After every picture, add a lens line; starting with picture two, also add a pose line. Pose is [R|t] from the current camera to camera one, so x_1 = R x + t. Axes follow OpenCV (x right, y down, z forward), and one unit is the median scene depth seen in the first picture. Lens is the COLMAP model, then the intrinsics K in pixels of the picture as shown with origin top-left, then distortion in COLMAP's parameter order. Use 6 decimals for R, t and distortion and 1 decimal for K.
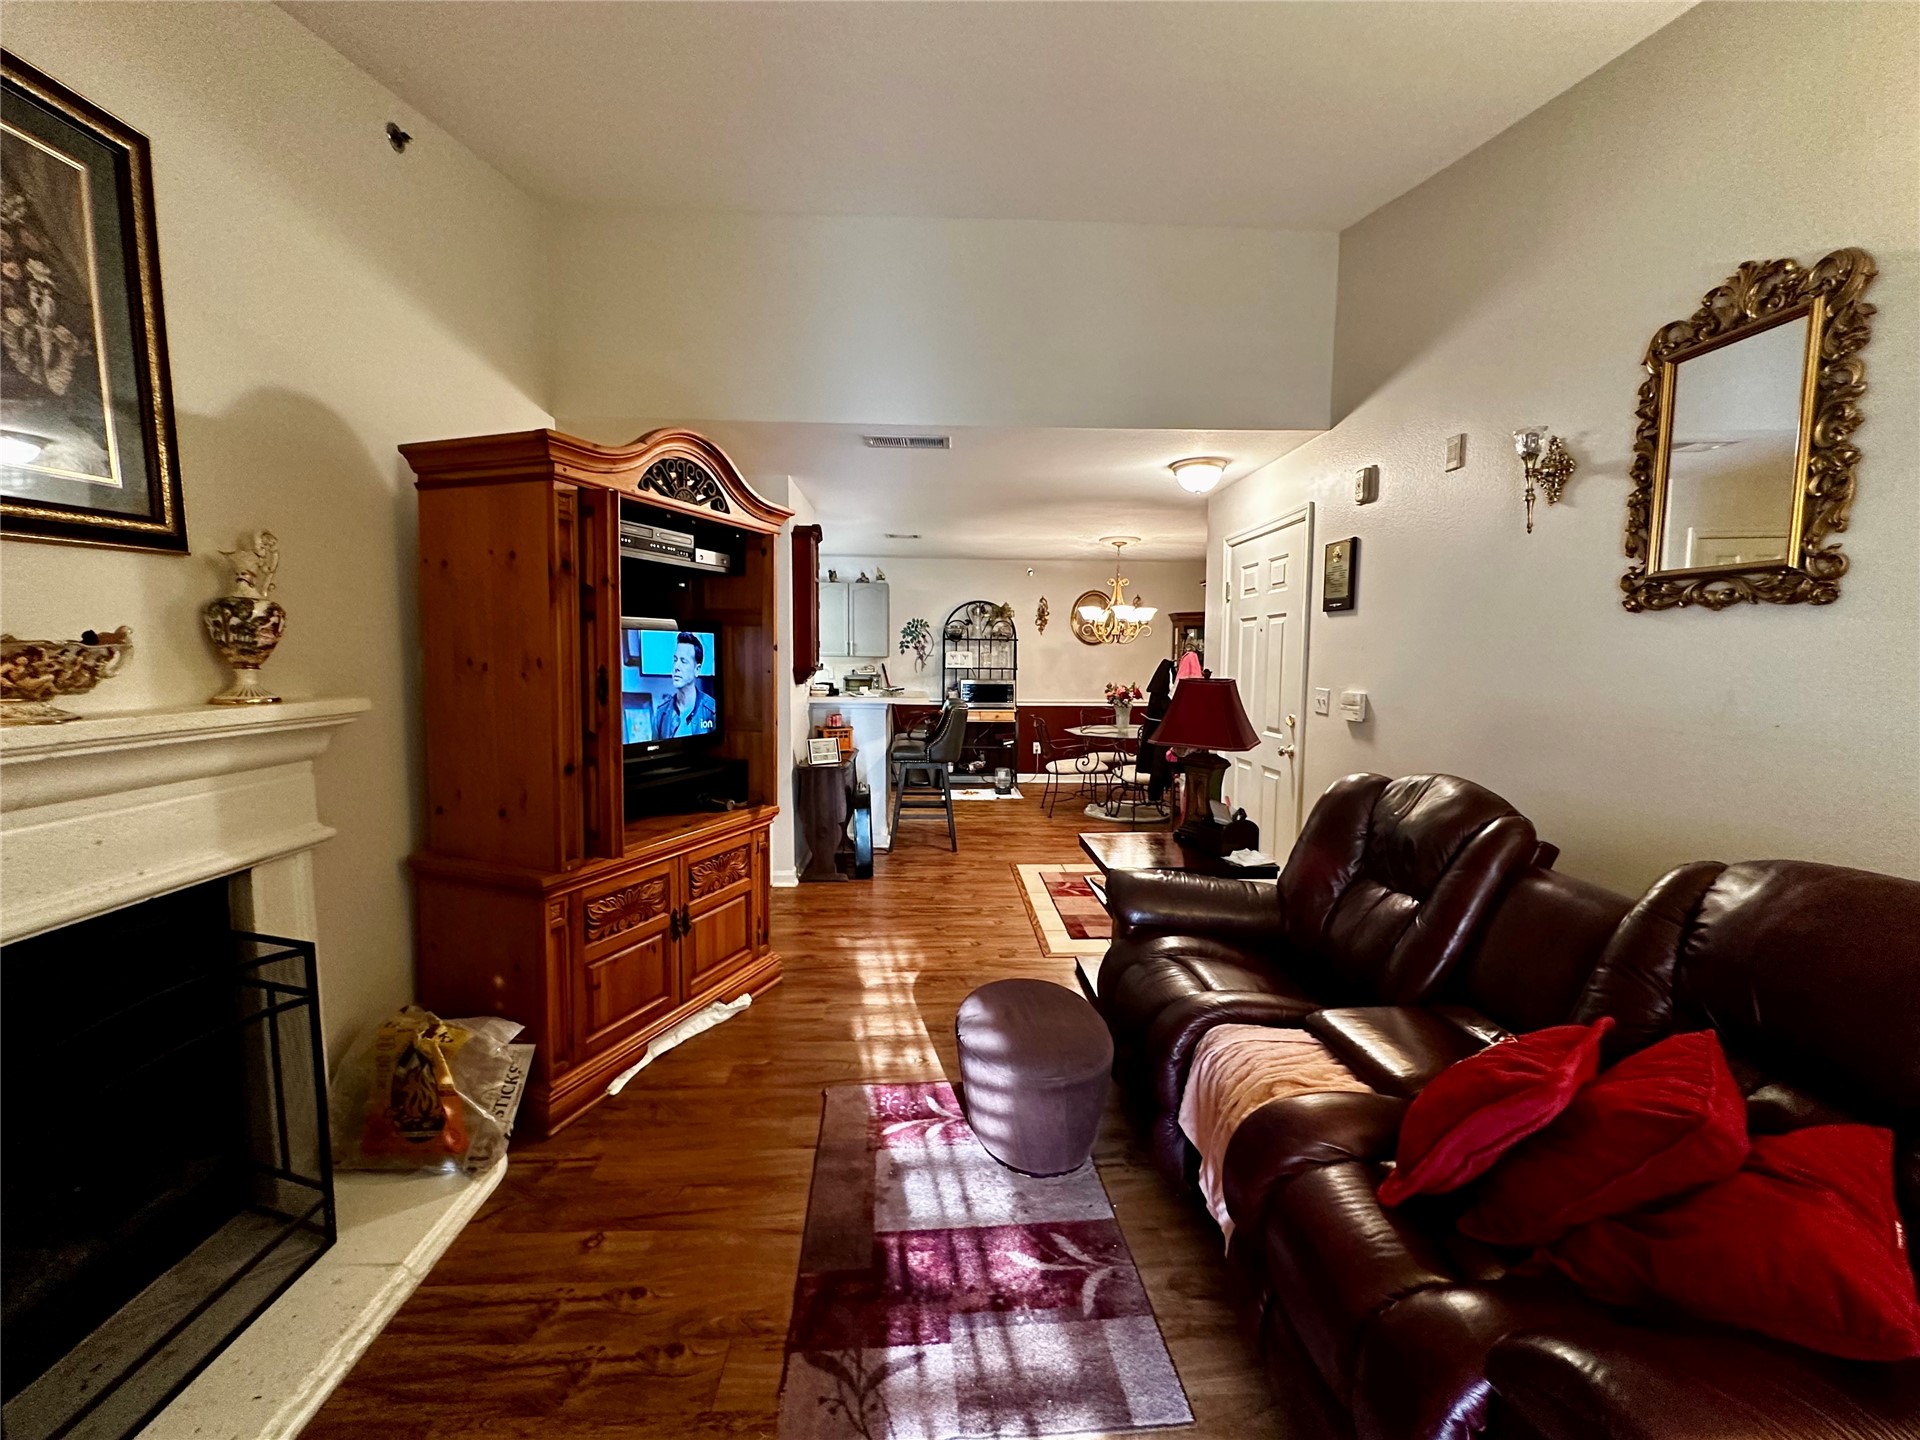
lens RADIAL K [[768.2, 0, 959.9], [0, 768.2, 717.4], [0, 0, 1]] dist [0.000565, -0.000157]
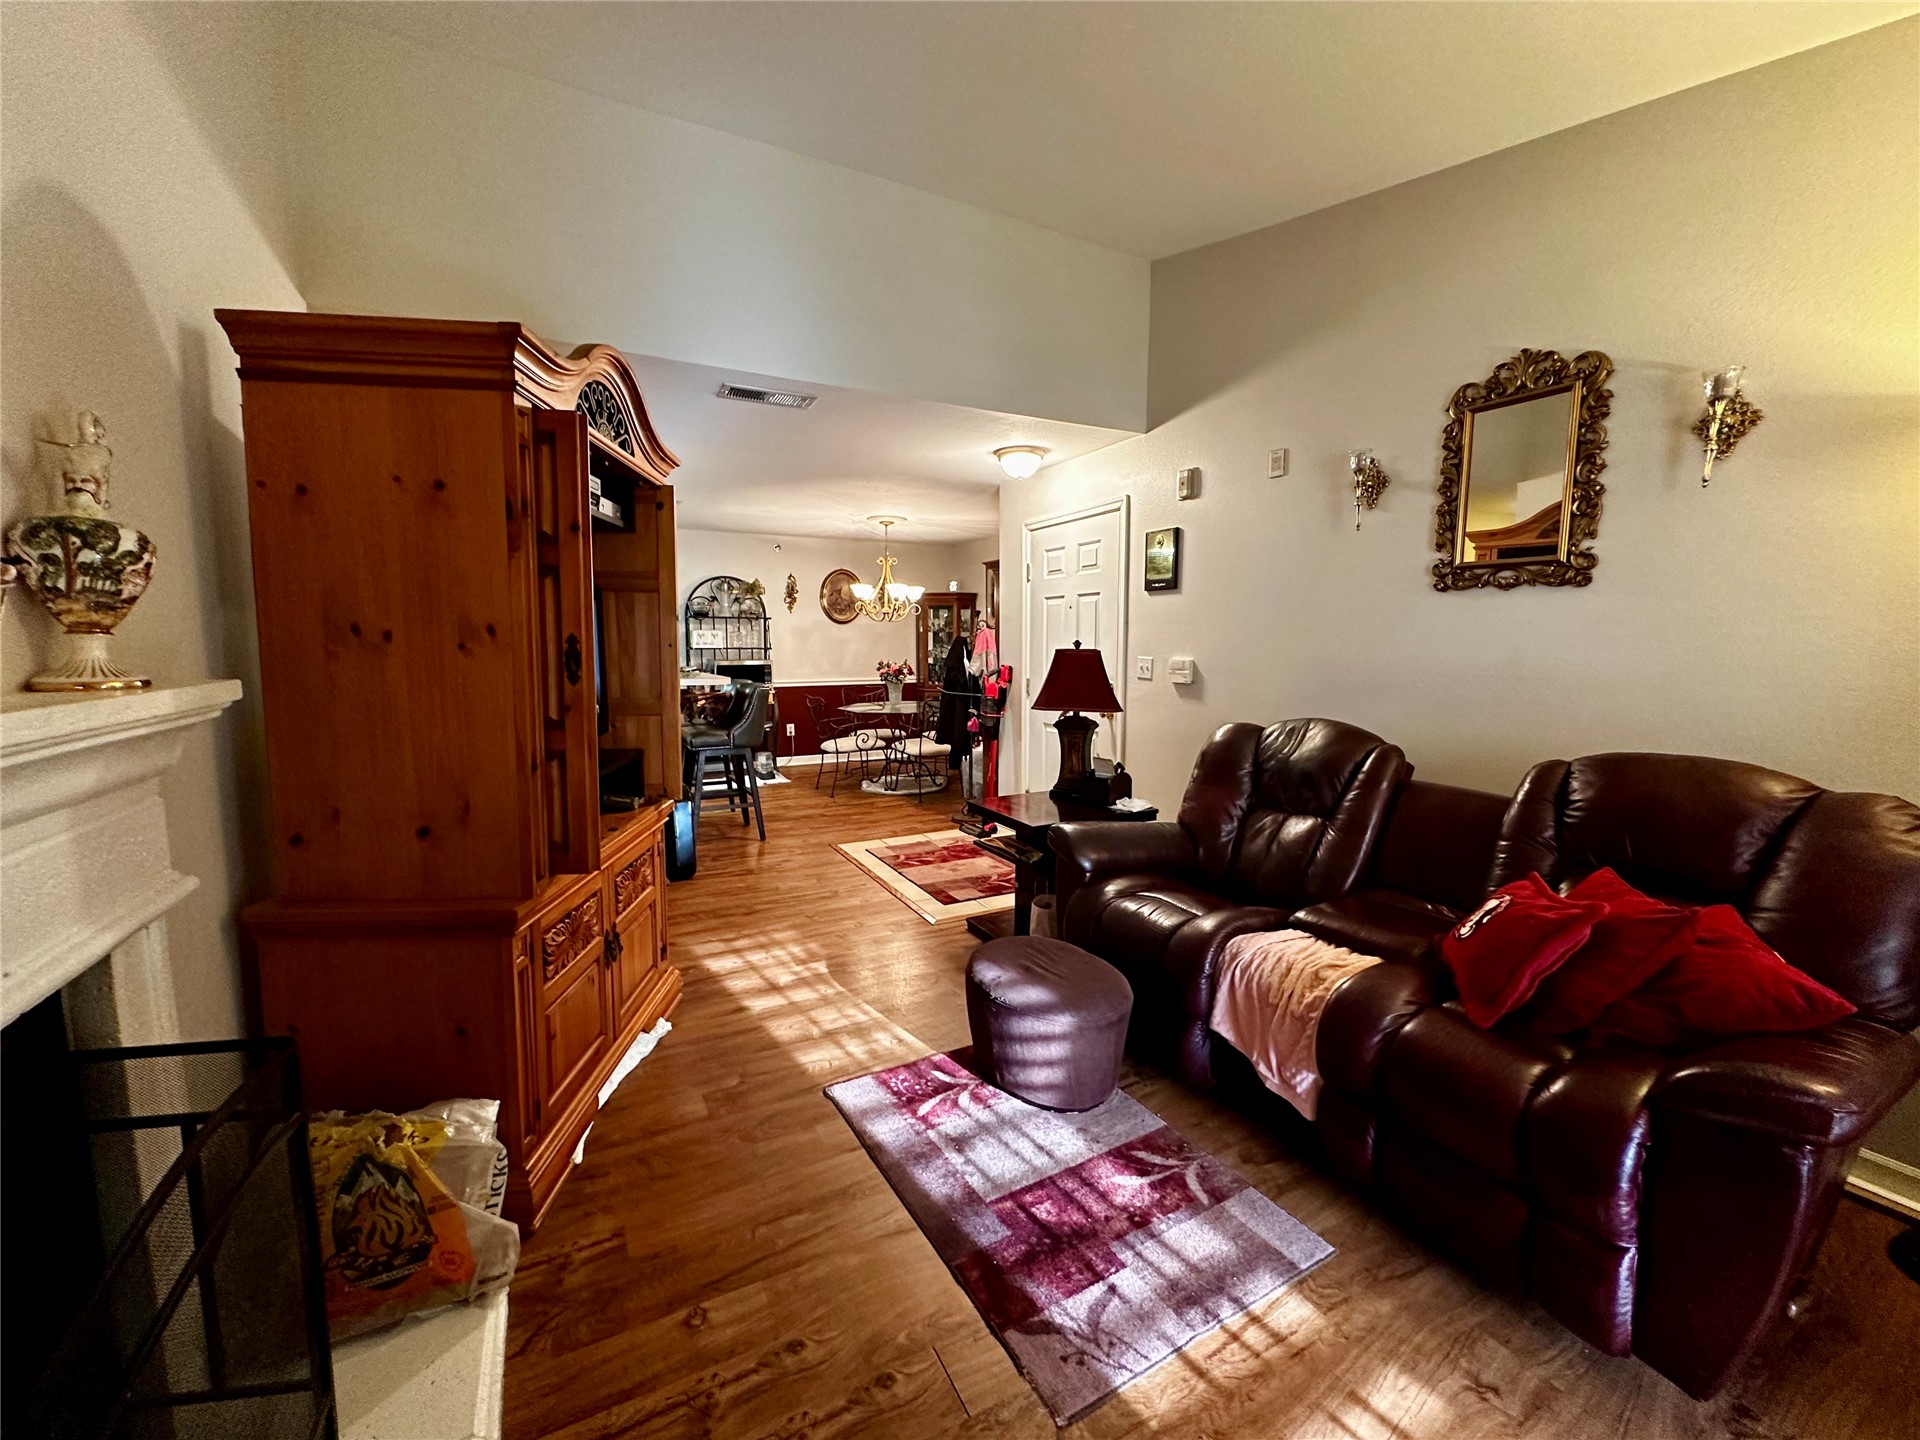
lens RADIAL K [[768.2, 0, 959.9], [0, 768.2, 717.4], [0, 0, 1]] dist [0.000565, -0.000157]
pose [[0.904073, -0.048911, 0.424570, -0.482821], [0.039691, 0.998745, 0.030539, 0.011775], [-0.425531, -0.010758, 0.904880, 0.112480]]
